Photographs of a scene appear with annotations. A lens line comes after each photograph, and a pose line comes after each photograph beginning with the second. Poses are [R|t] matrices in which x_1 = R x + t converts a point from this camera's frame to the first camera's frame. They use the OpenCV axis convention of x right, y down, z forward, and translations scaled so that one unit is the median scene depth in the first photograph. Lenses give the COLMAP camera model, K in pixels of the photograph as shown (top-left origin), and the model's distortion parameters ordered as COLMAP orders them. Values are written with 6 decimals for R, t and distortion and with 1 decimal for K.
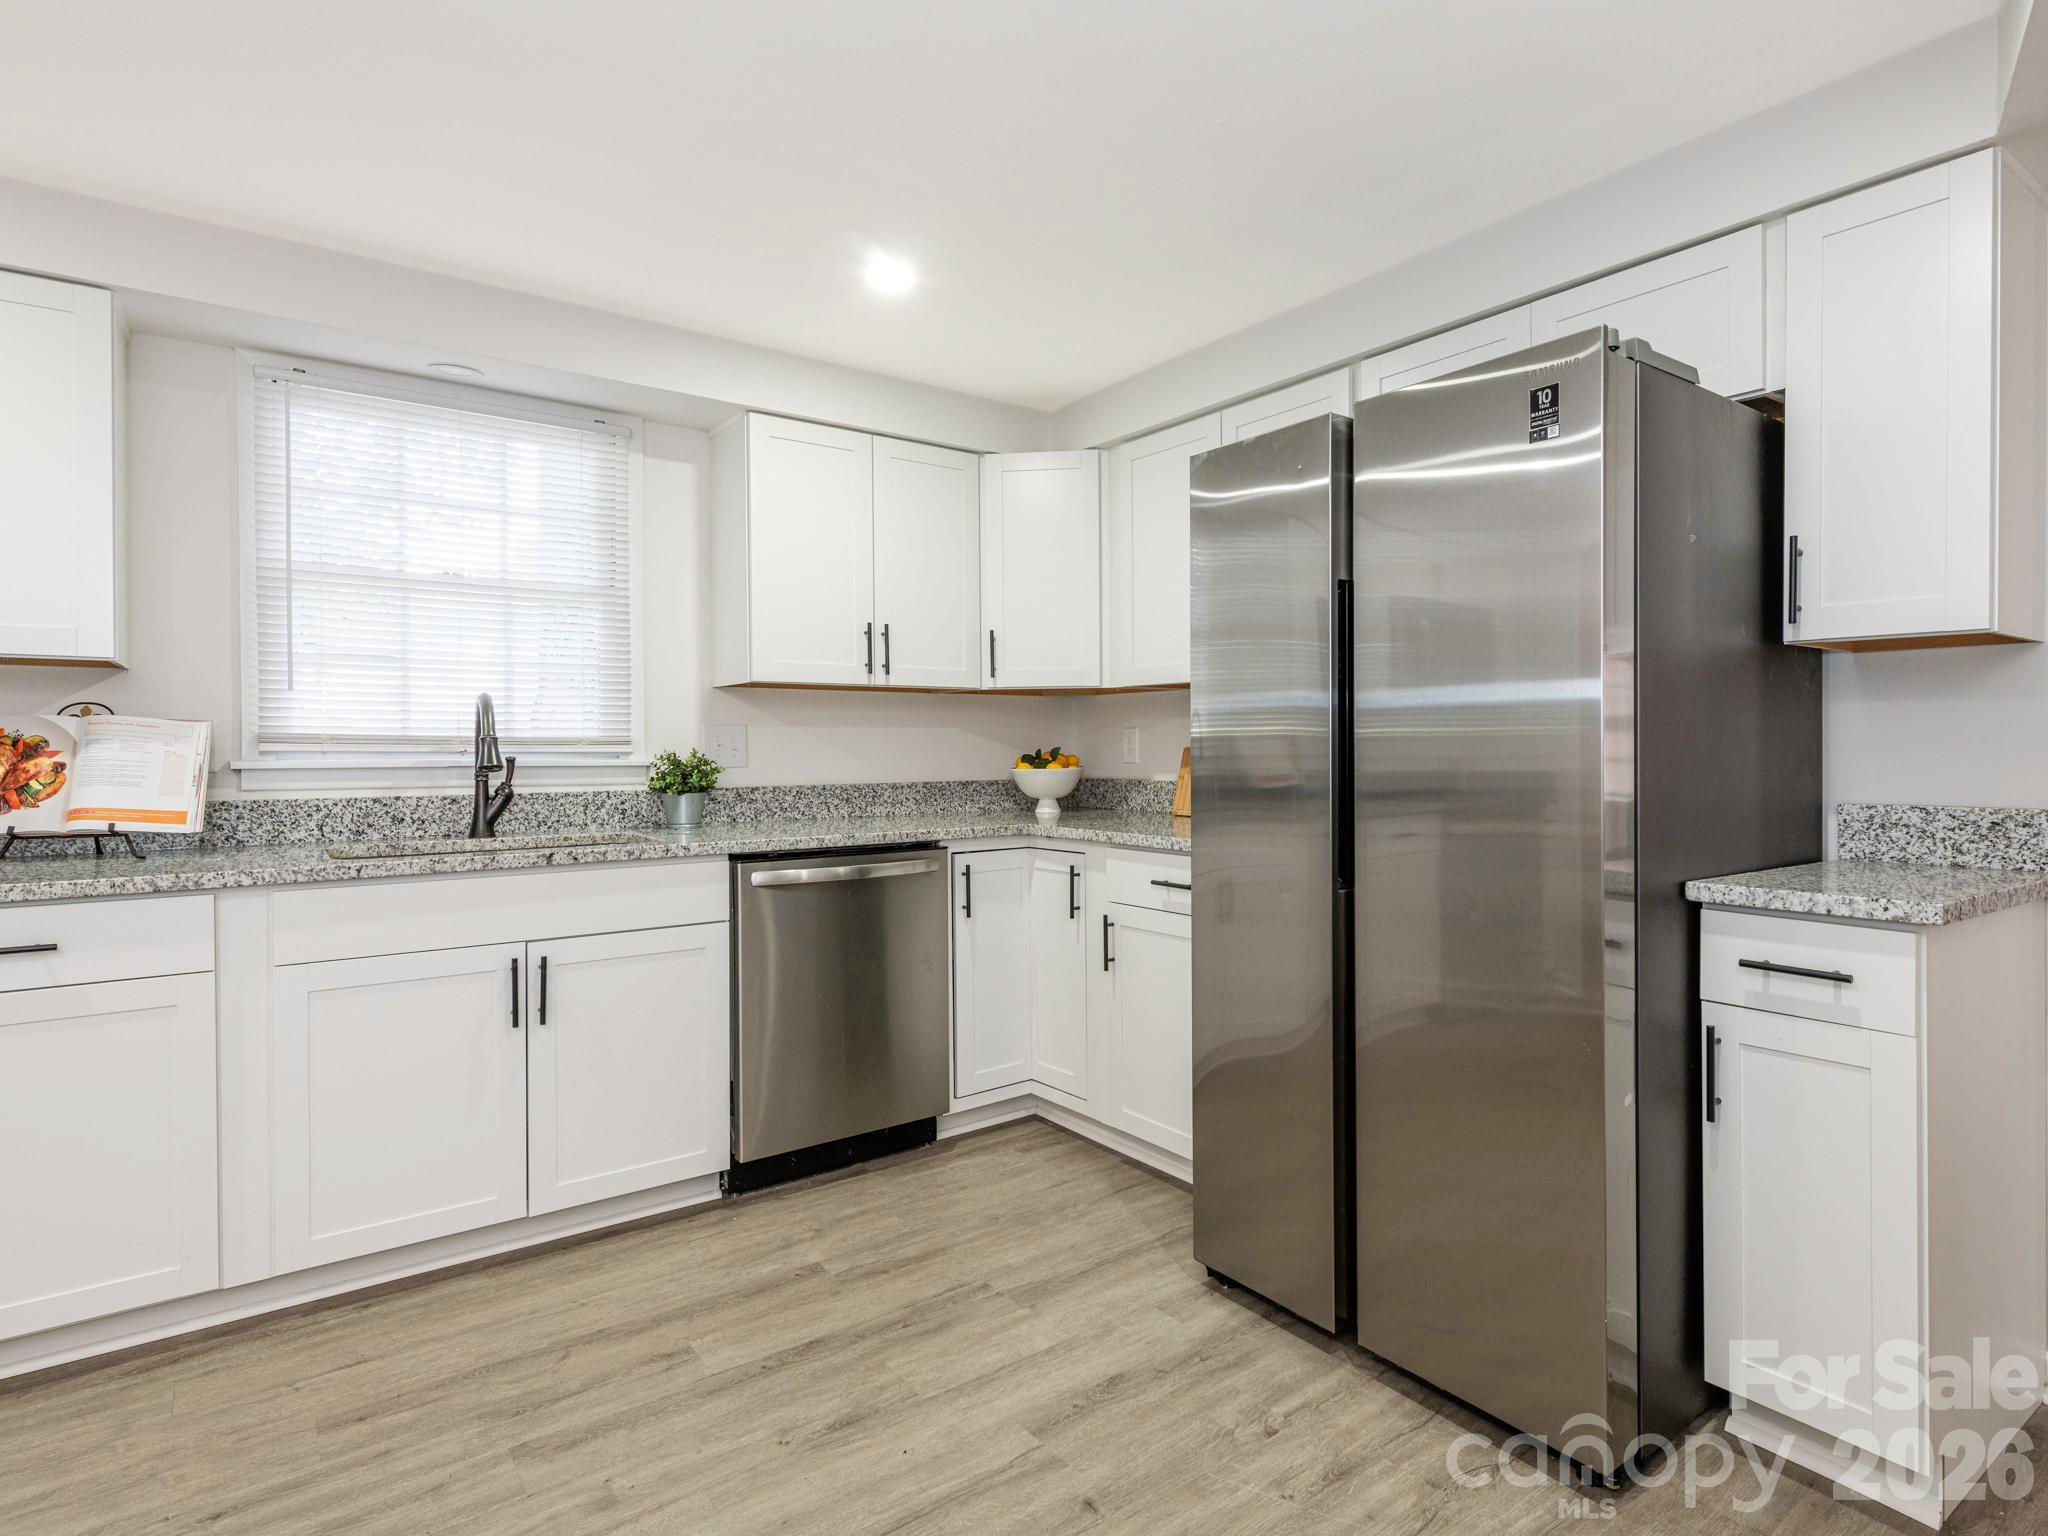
lens RADIAL K [[1100.2, 0, 1106.5], [0, 1100.2, 756.4], [0, 0, 1]] dist [0.000035, -0.002488]
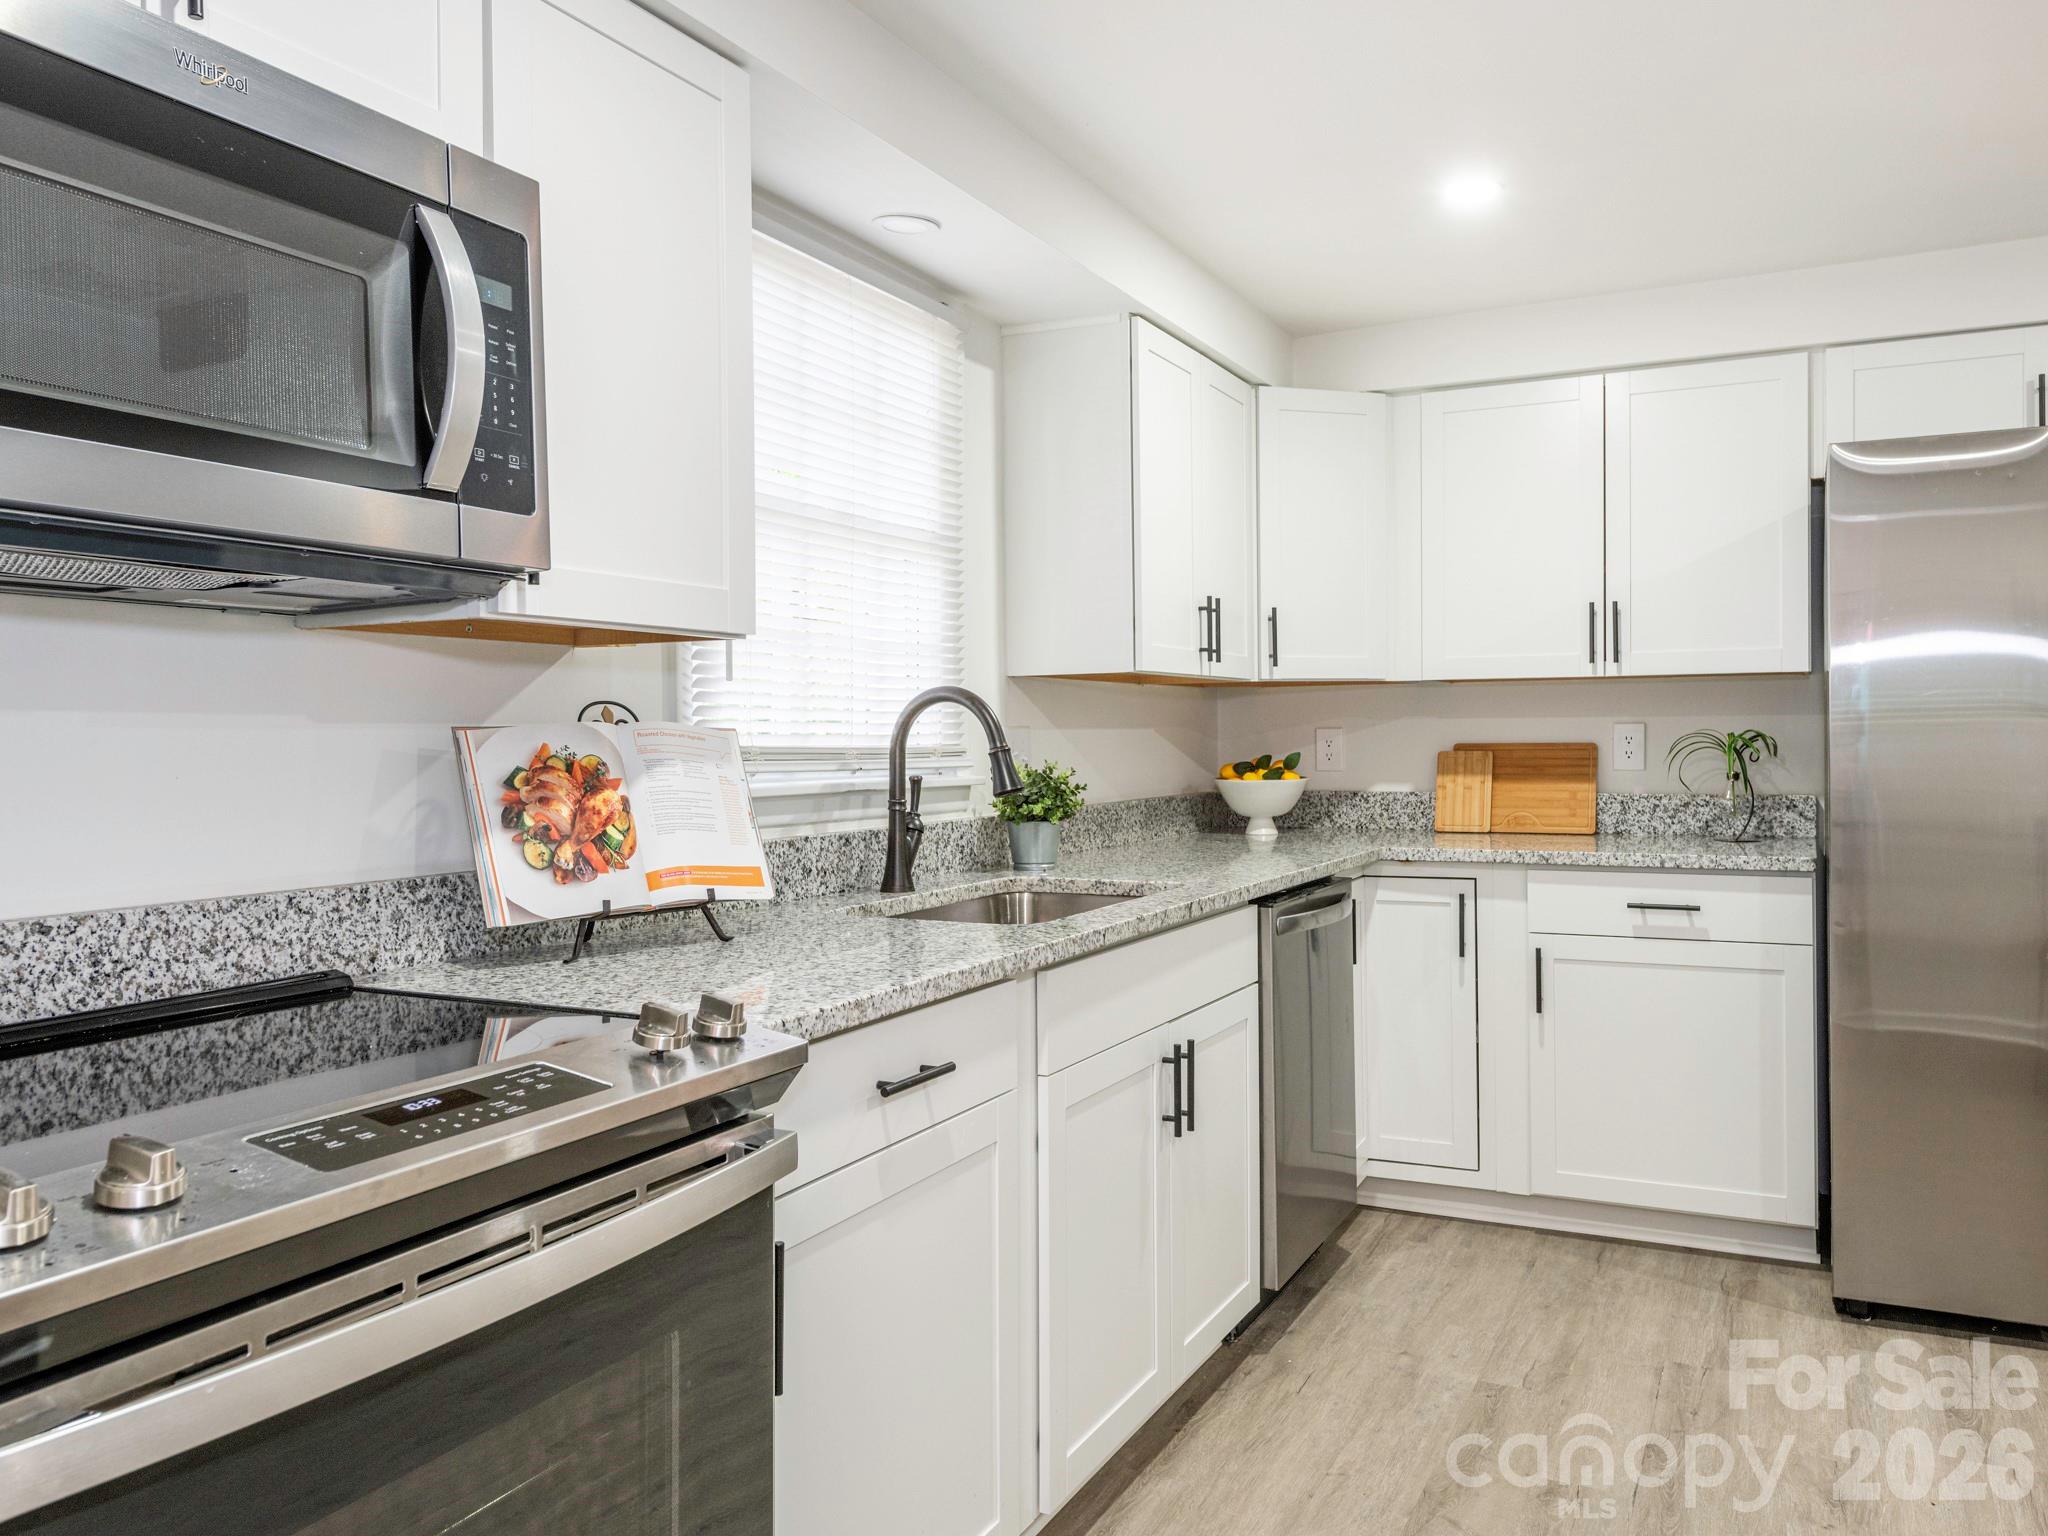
lens RADIAL K [[1527.7, 0, 1028.1], [0, 1527.7, 741.7], [0, 0, 1]] dist [-0.006019, -0.006586]
pose [[0.909190, -0.007084, 0.416321, -0.973928], [0.010748, 0.999921, -0.006457, -0.015943], [-0.416242, 0.010346, 0.909195, 0.088070]]
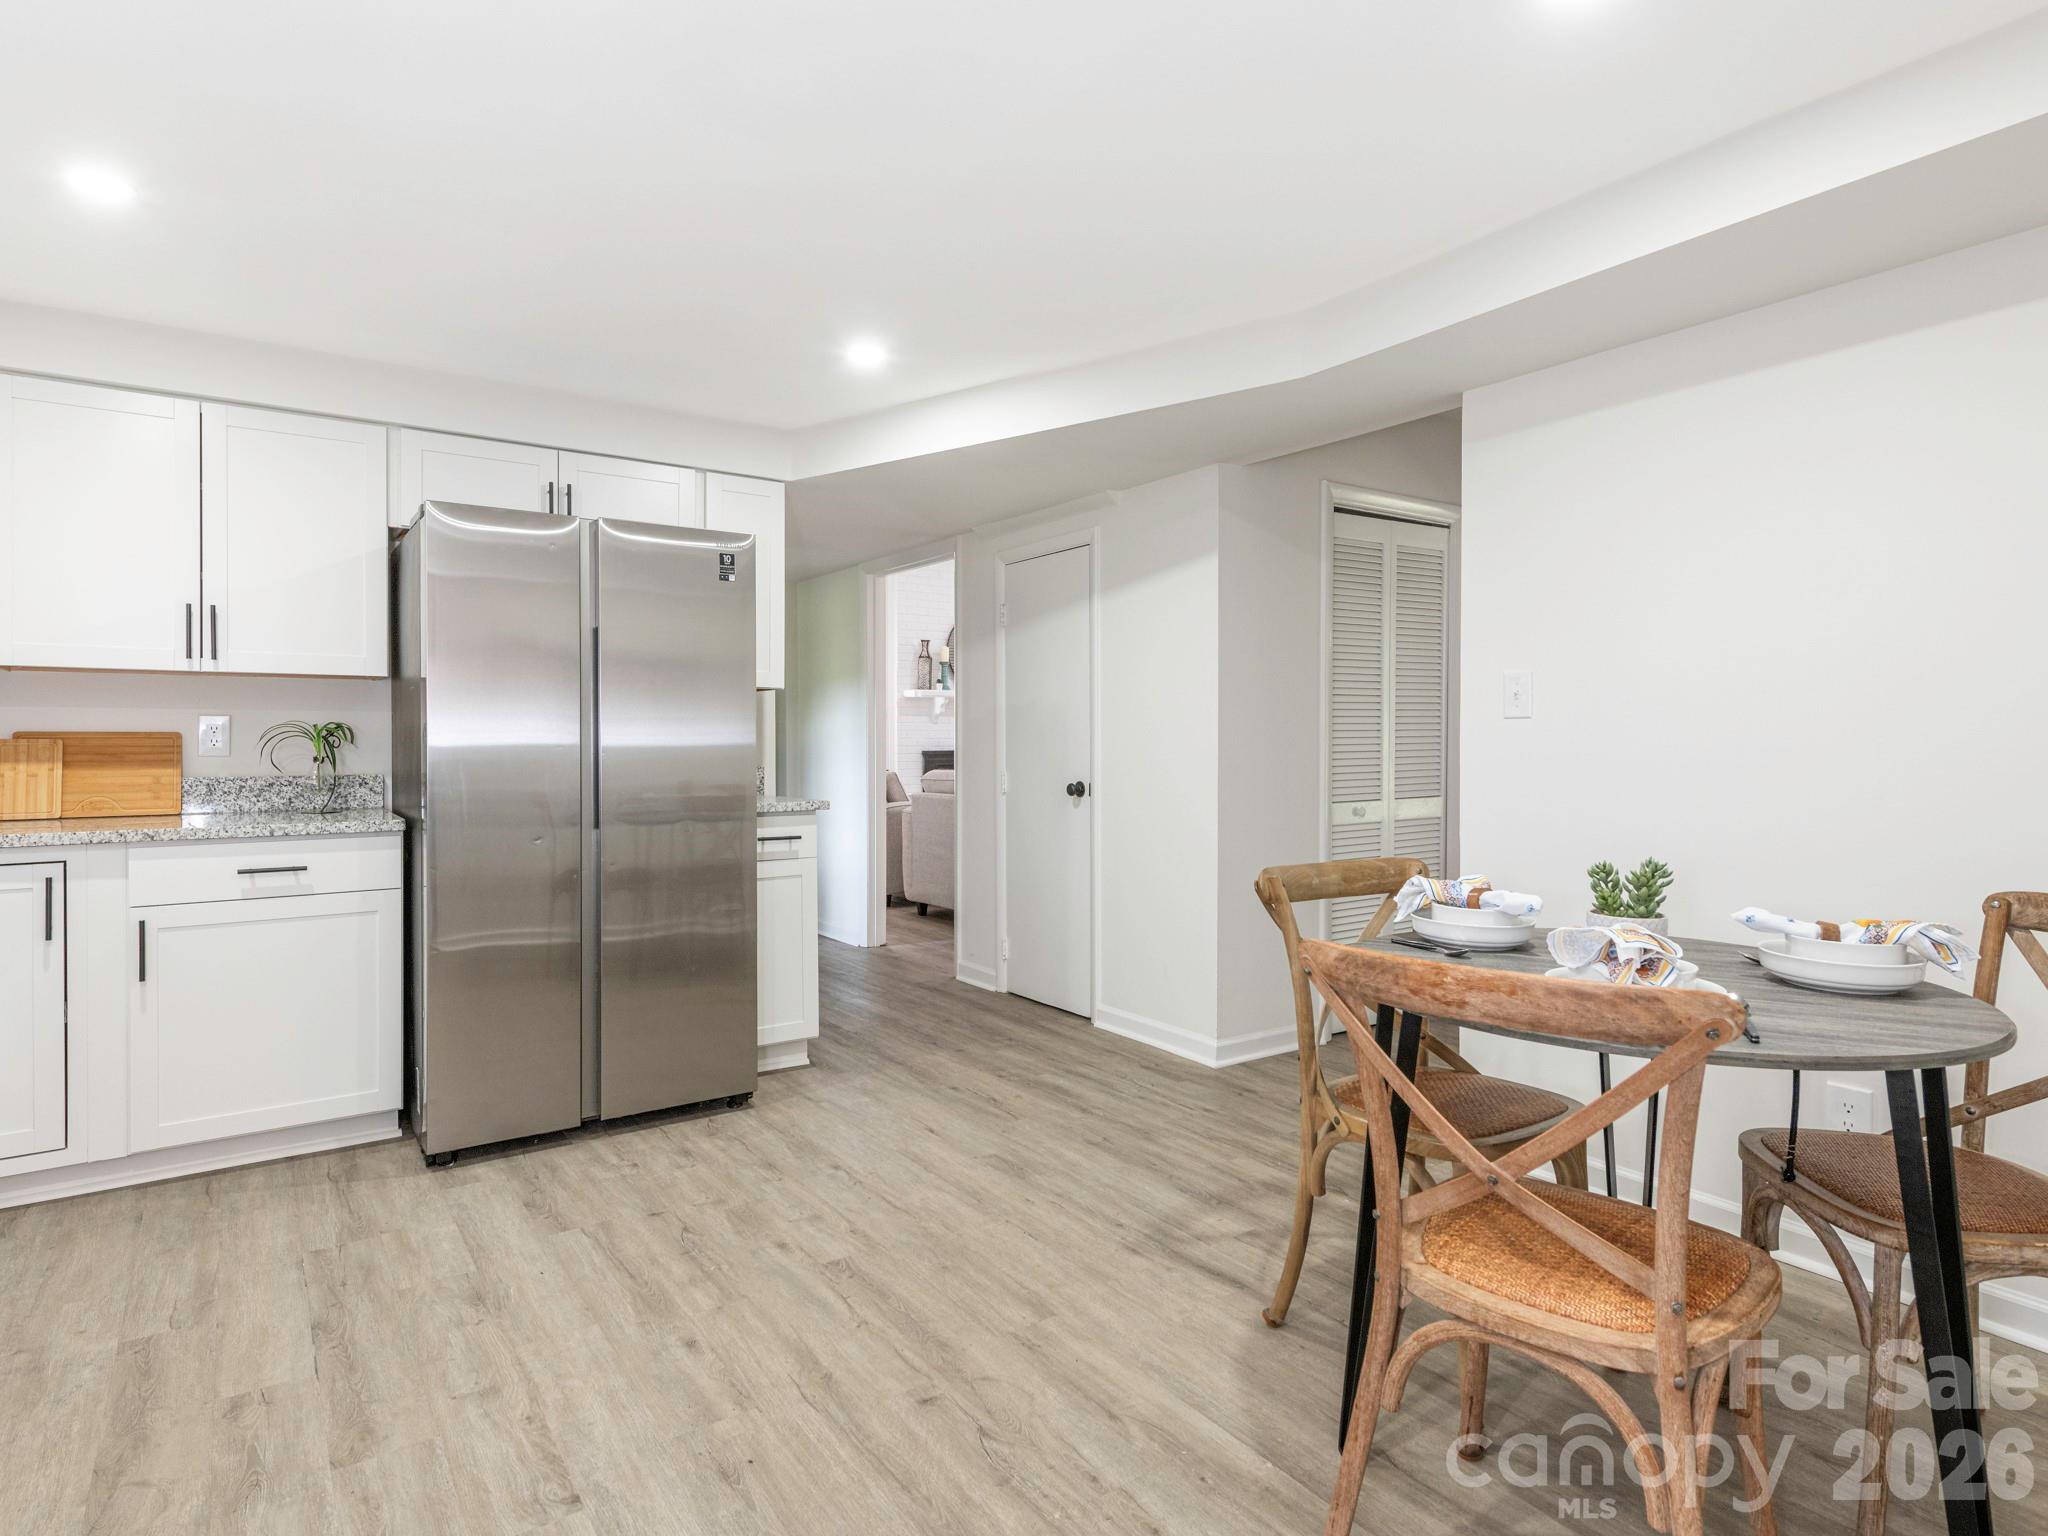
lens RADIAL K [[1118.2, 0, 1029.3], [0, 1118.2, 744.8], [0, 0, 1]] dist [-0.000319, -0.002606]
pose [[0.055052, -0.002396, 0.998481, -1.008965], [0.011842, 0.999928, 0.001747, 0.004613], [-0.998413, 0.011727, 0.055076, 0.230536]]
